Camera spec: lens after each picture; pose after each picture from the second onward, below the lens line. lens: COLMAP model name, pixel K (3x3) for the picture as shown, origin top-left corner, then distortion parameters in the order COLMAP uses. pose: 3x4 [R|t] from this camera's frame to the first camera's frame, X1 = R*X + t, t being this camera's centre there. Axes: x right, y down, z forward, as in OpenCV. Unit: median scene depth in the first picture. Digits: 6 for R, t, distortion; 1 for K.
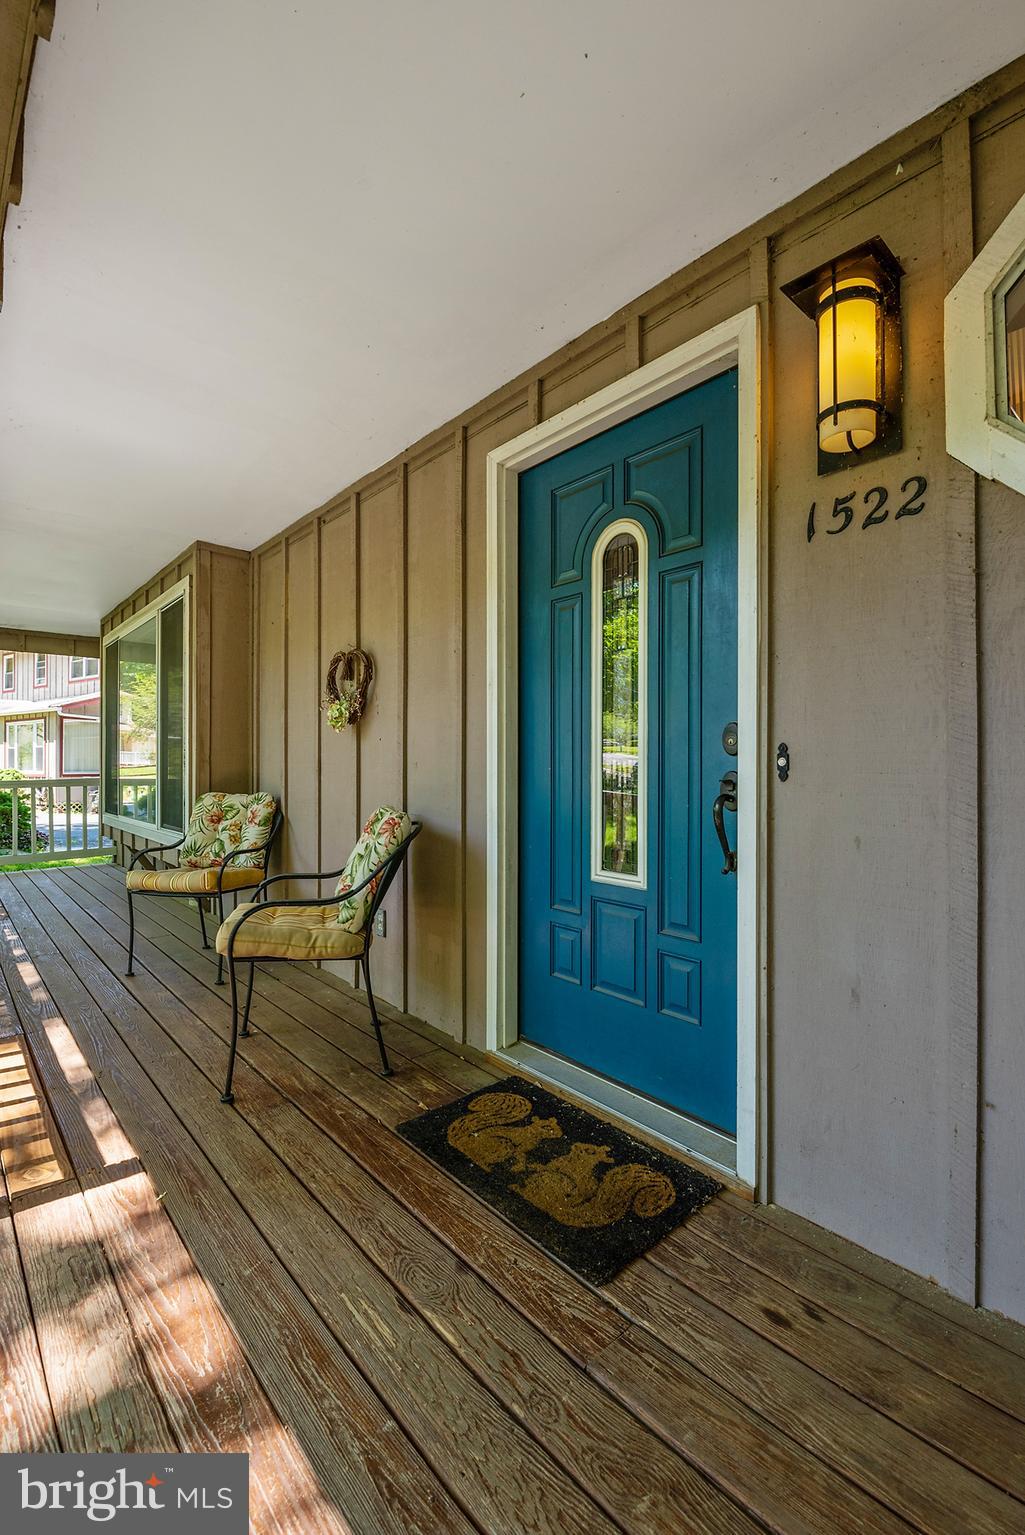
lens RADIAL K [[664.2, 0, 514.3], [0, 664.2, 761.1], [0, 0, 1]] dist [-0.004286, -0.000676]
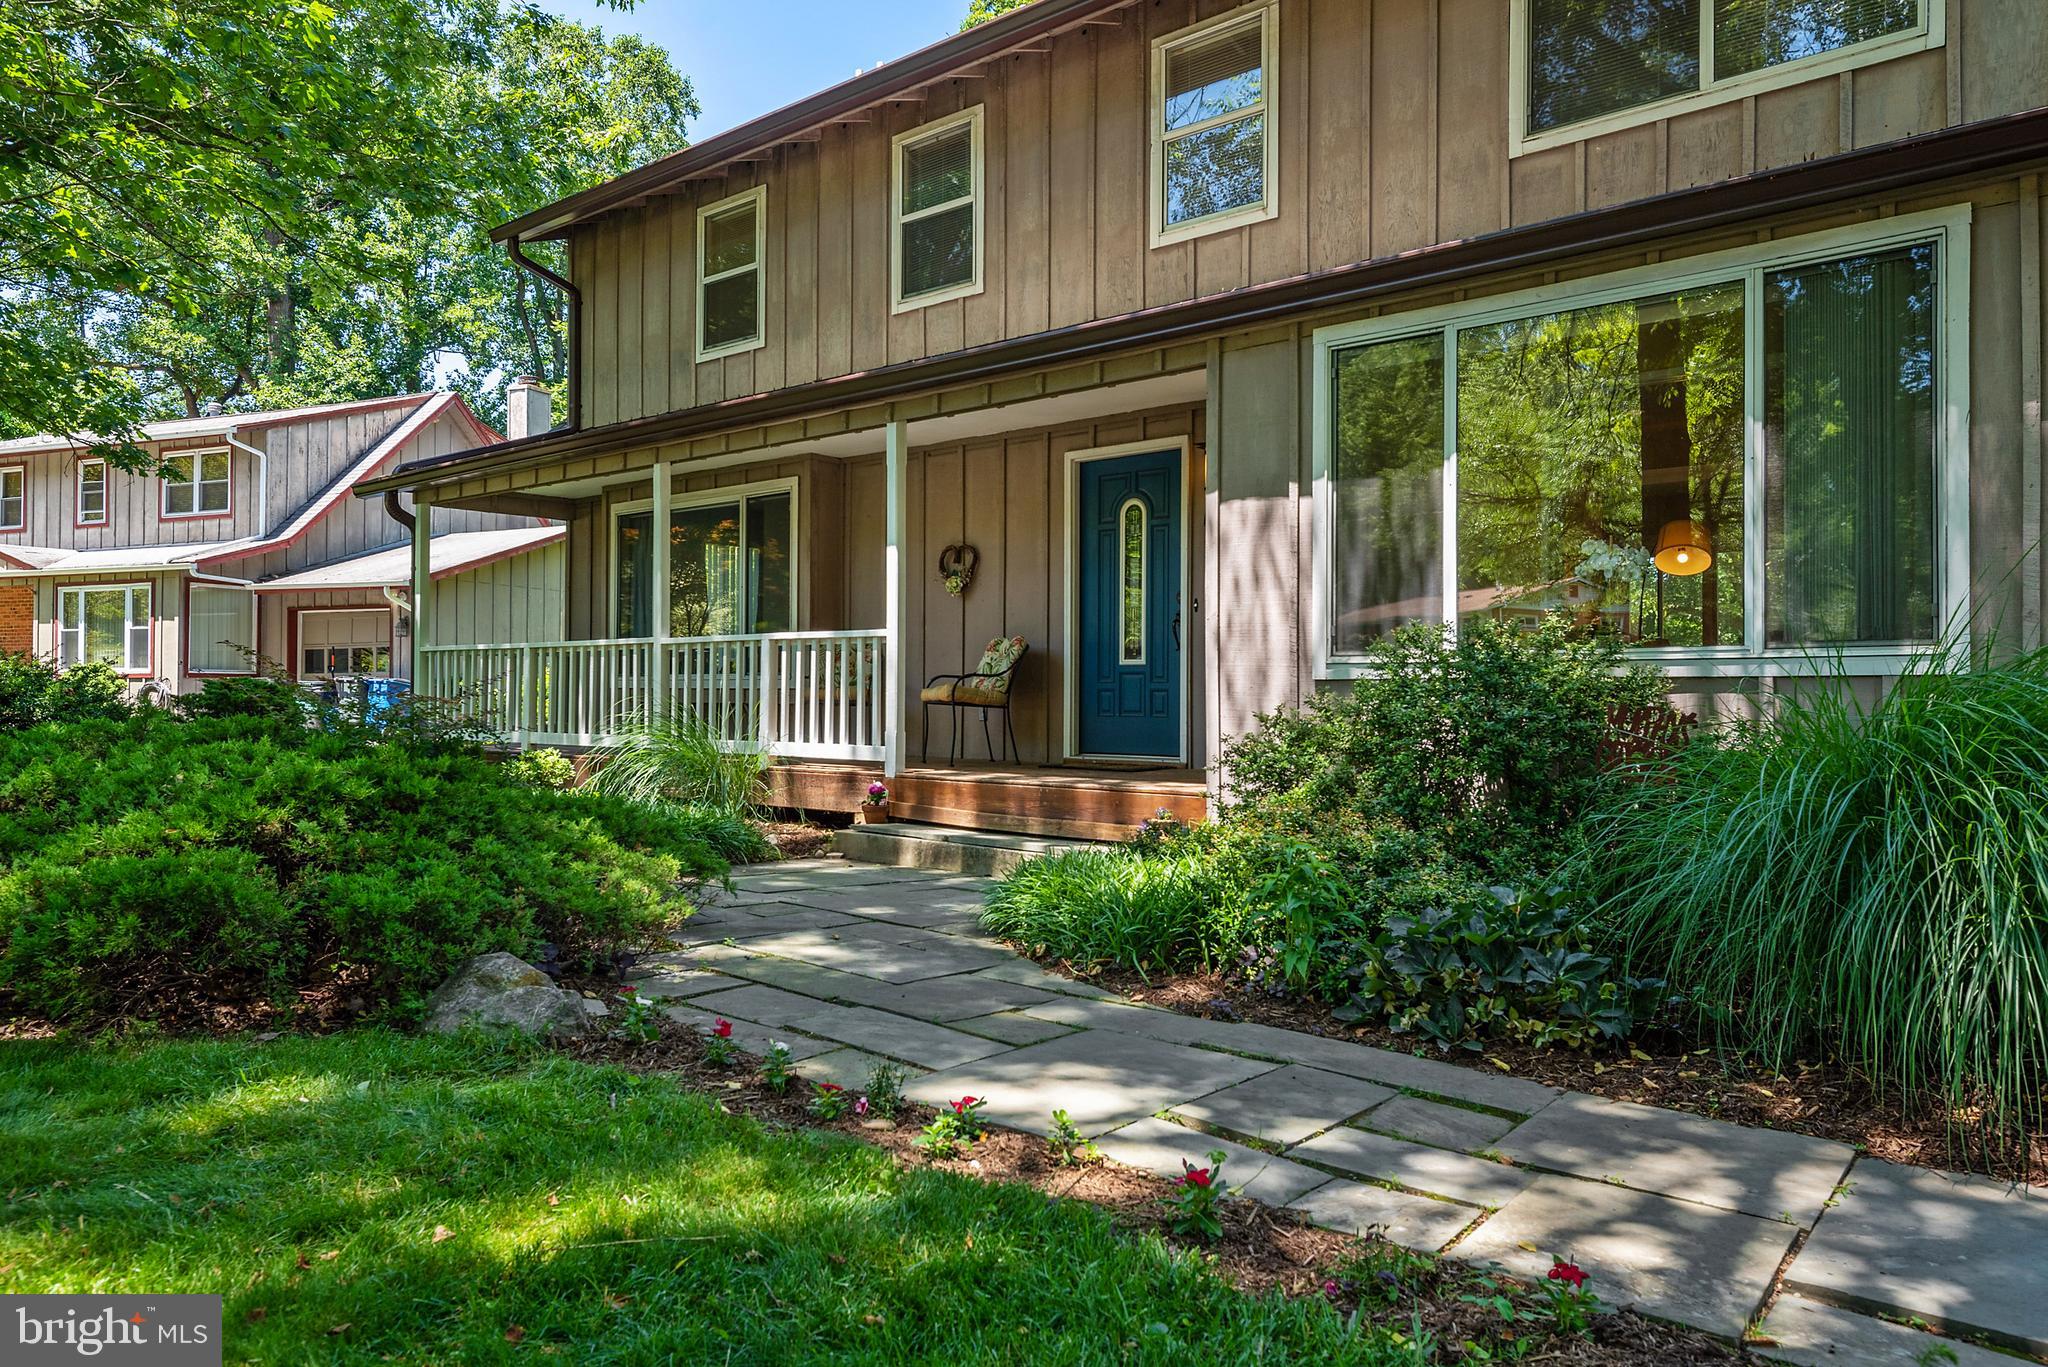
lens RADIAL K [[1373.1, 0, 1027.3], [0, 1373.1, 672.0], [0, 0, 1]] dist [0.005846, 0.000812]
pose [[0.991078, 0.003389, 0.133243, -0.658651], [-0.002594, 0.999978, -0.006145, 0.199676], [-0.133261, 0.005744, 0.991064, -2.866899]]
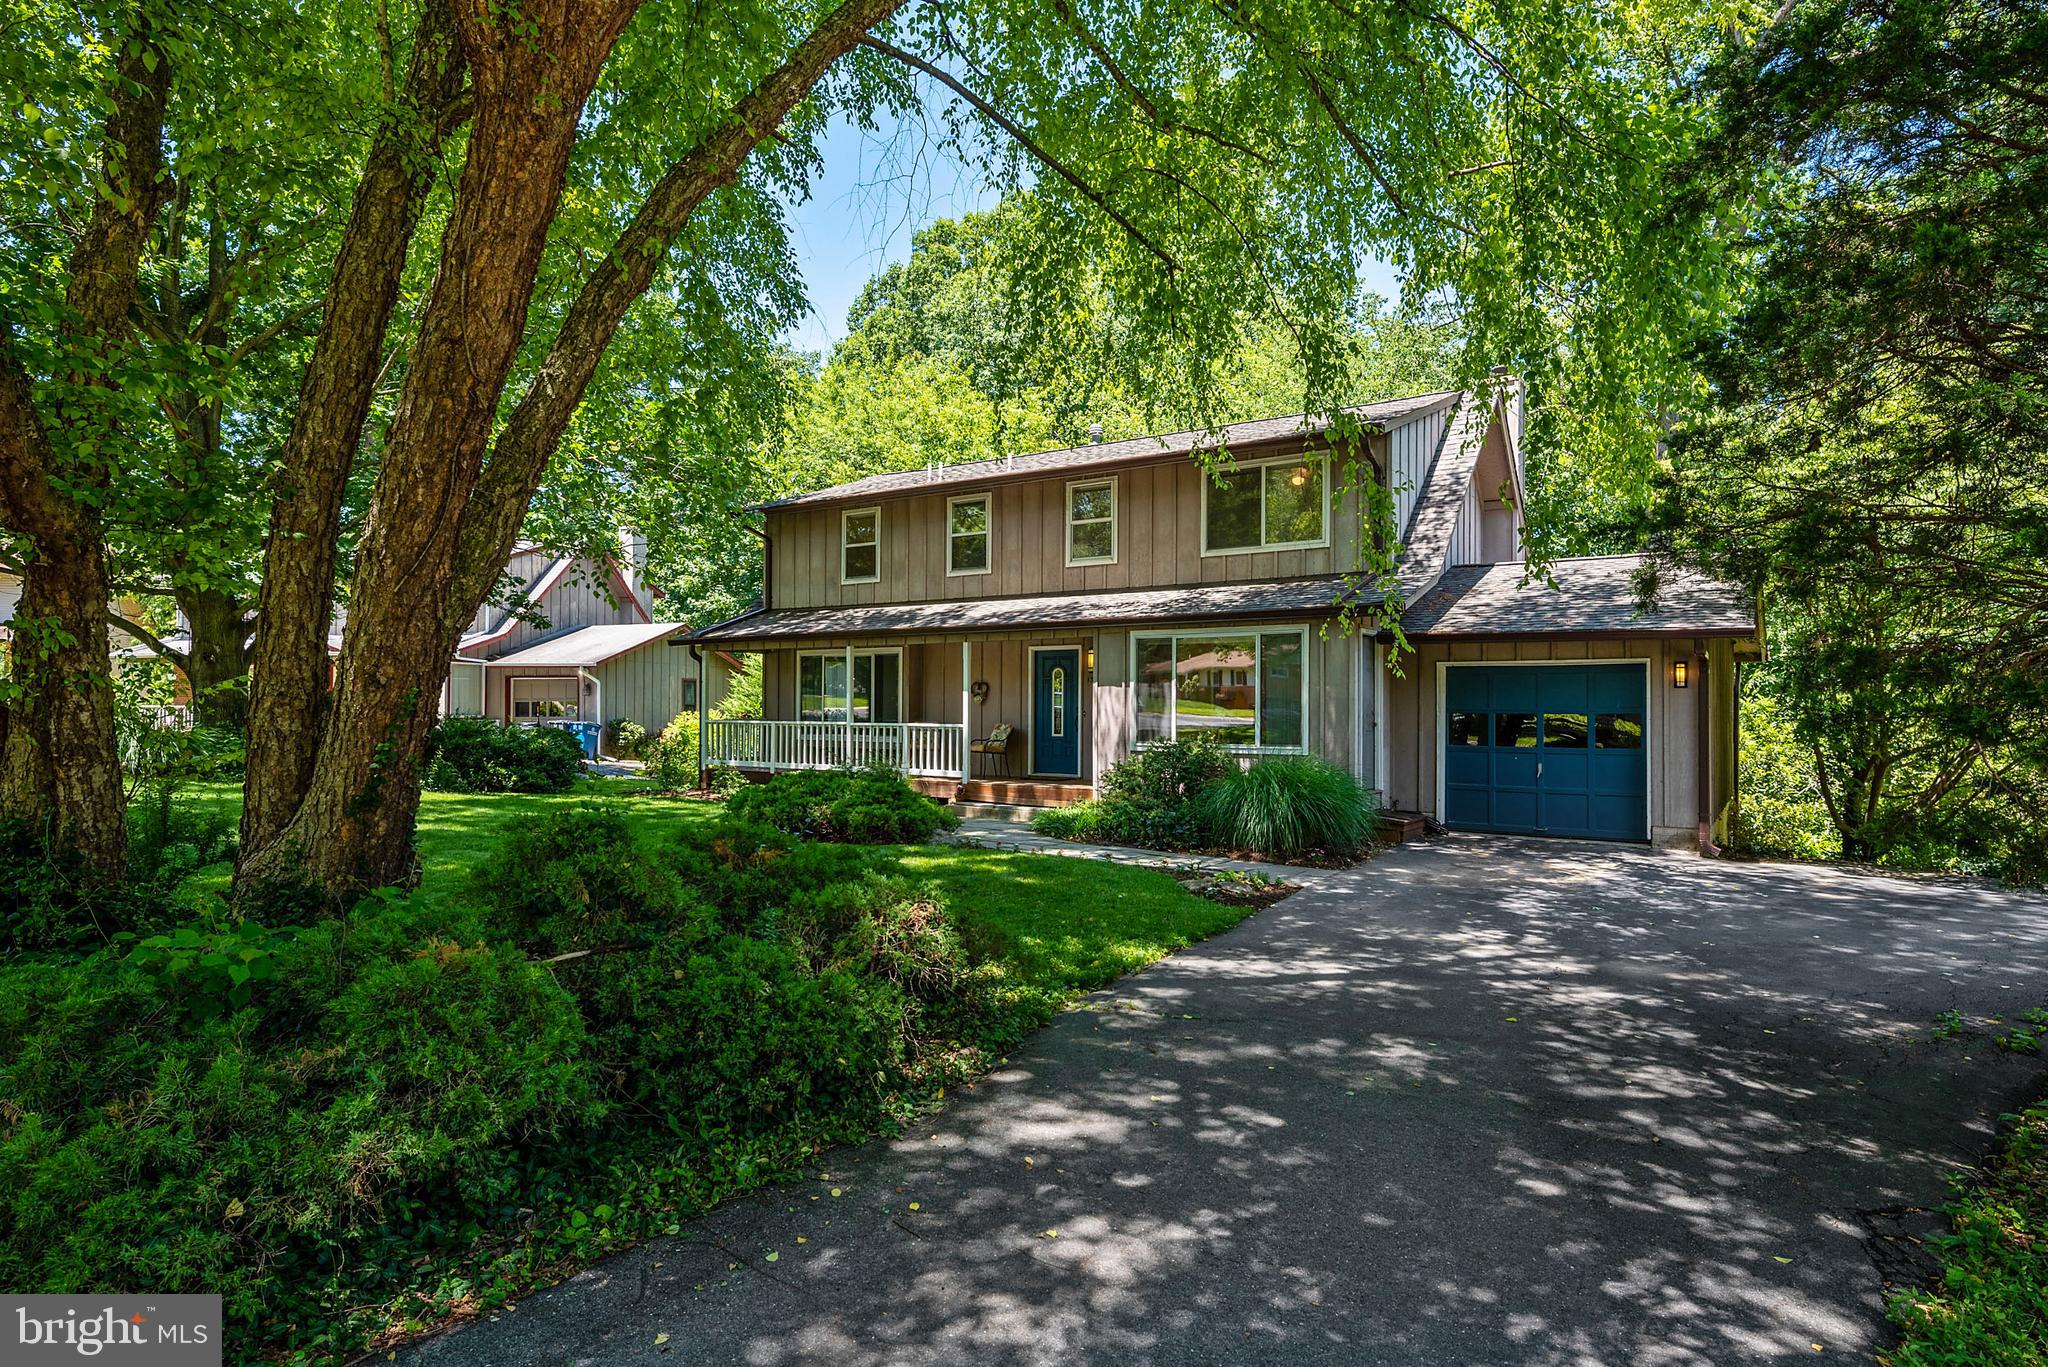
lens RADIAL K [[1149.3, 0, 1020.4], [0, 1149.3, 690.9], [0, 0, 1]] dist [-0.006450, 0.001687]
pose [[0.971945, 0.001669, 0.235204, -1.920580], [-0.001668, 0.999999, -0.000204, -0.143256], [-0.235204, -0.000194, 0.971946, -6.584750]]
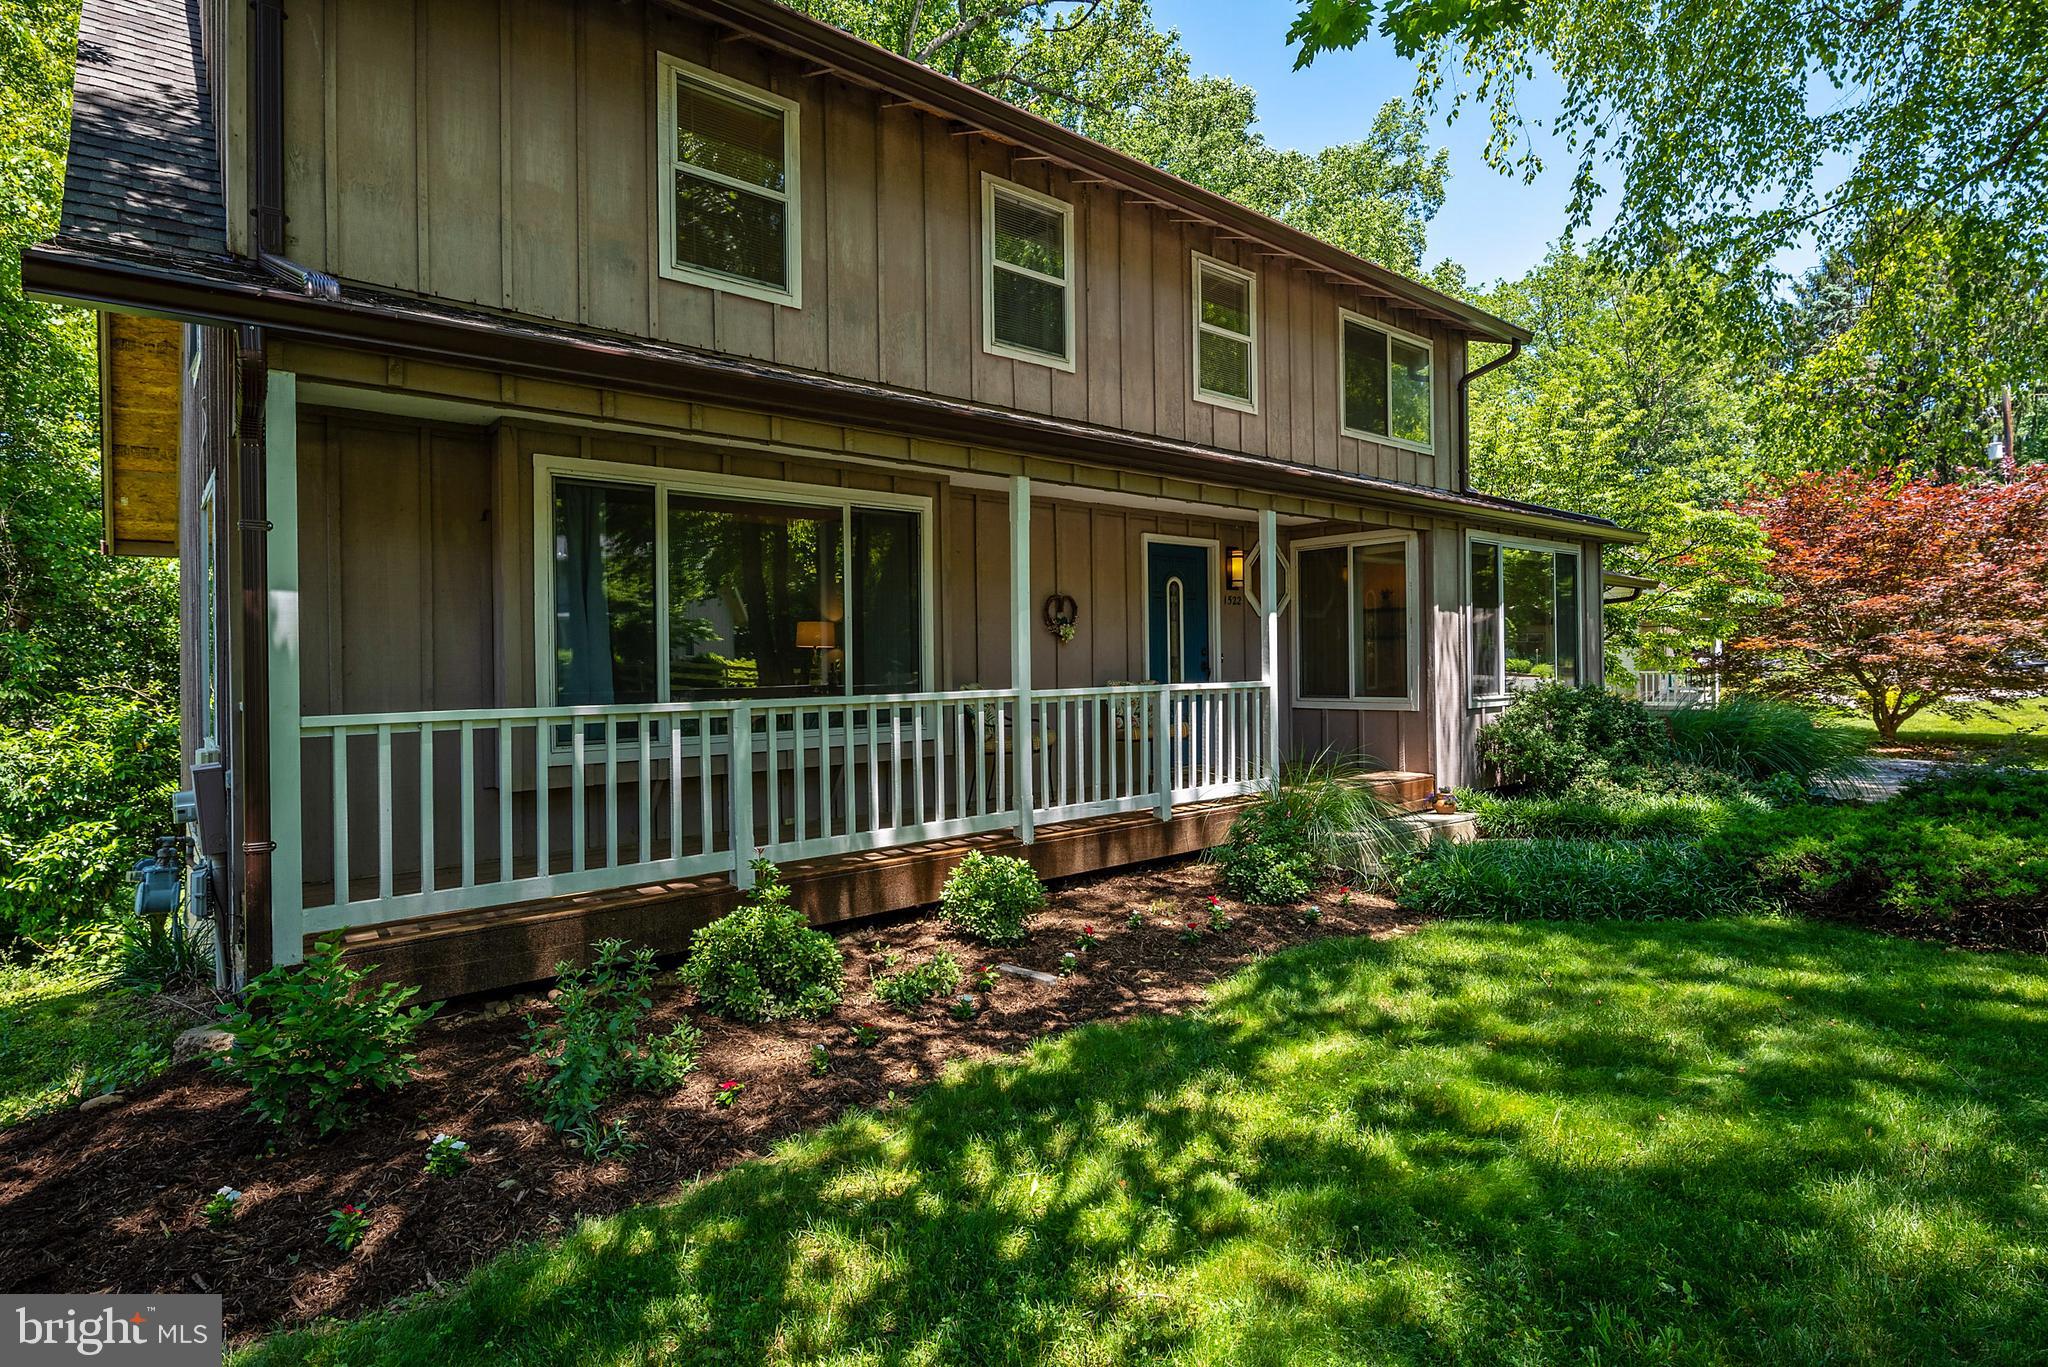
lens RADIAL K [[1005.1, 0, 1029.8], [0, 1005.1, 667.4], [0, 0, 1]] dist [-0.005709, -0.000243]
pose [[0.048029, -0.002503, 0.998843, -3.616349], [0.009792, 0.999950, 0.002035, 0.018865], [-0.998798, 0.009682, 0.048051, 1.202894]]
